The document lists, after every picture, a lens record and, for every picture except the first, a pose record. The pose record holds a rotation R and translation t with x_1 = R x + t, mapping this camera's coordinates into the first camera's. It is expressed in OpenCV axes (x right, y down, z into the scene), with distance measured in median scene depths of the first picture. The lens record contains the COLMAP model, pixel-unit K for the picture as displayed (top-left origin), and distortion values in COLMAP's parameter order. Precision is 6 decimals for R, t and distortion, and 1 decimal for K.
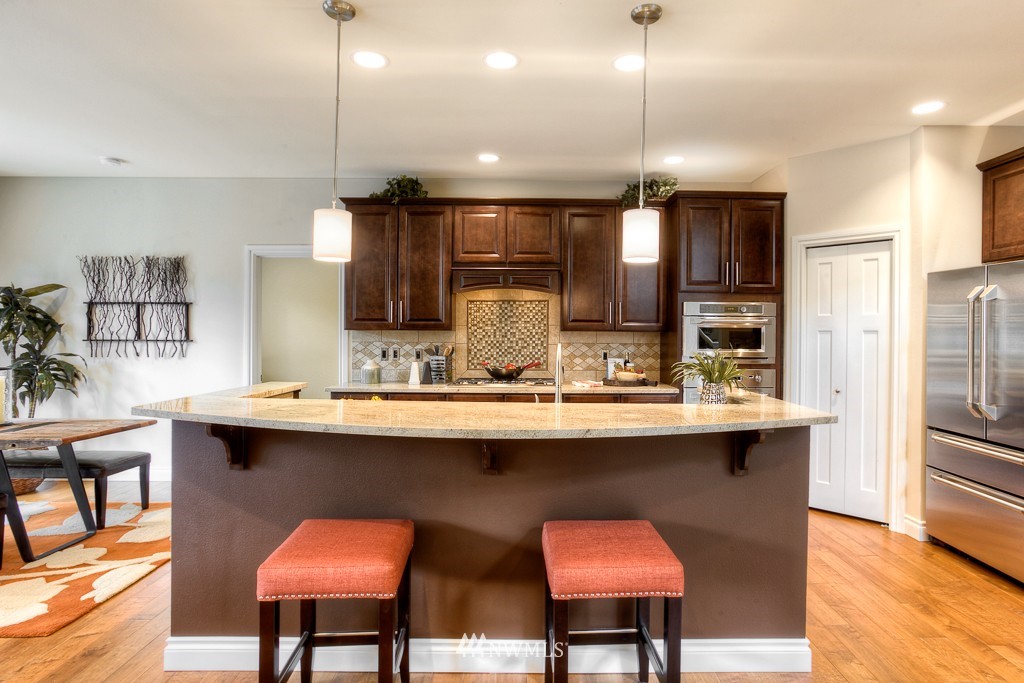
lens RADIAL K [[496.7, 0, 516.9], [0, 496.7, 340.3], [0, 0, 1]] dist [-0.002567, -0.000239]
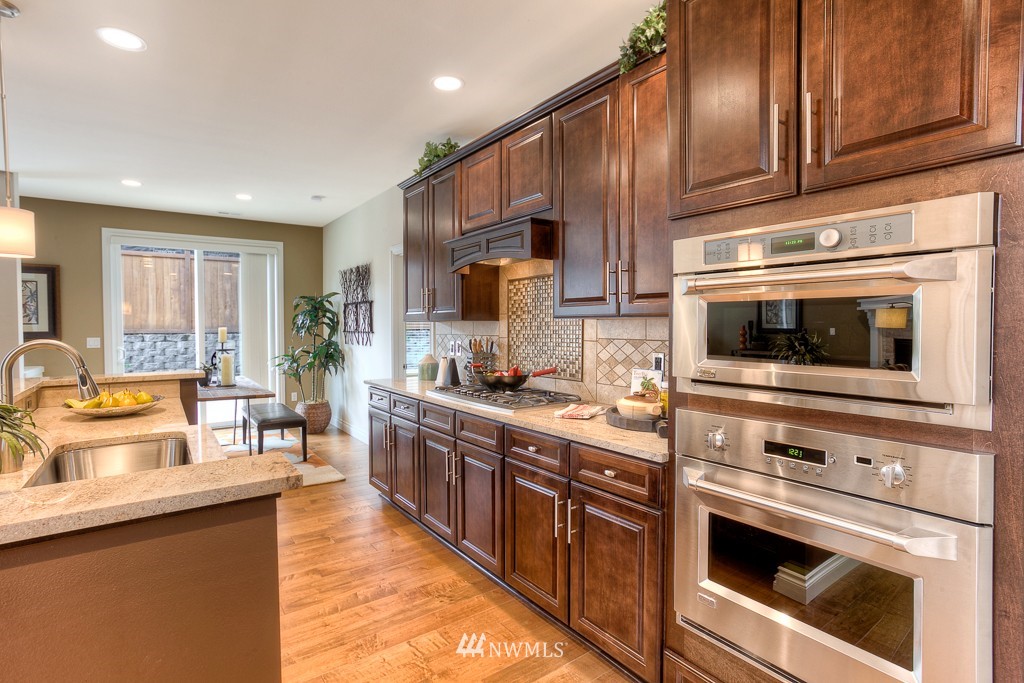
lens RADIAL K [[496.7, 0, 513.7], [0, 496.7, 337.5], [0, 0, 1]] dist [-0.002567, -0.000239]
pose [[0.575151, 0.013103, -0.817942, 0.521509], [-0.003995, 0.999905, 0.013209, -0.003445], [0.818038, -0.004330, 0.575148, 0.573734]]
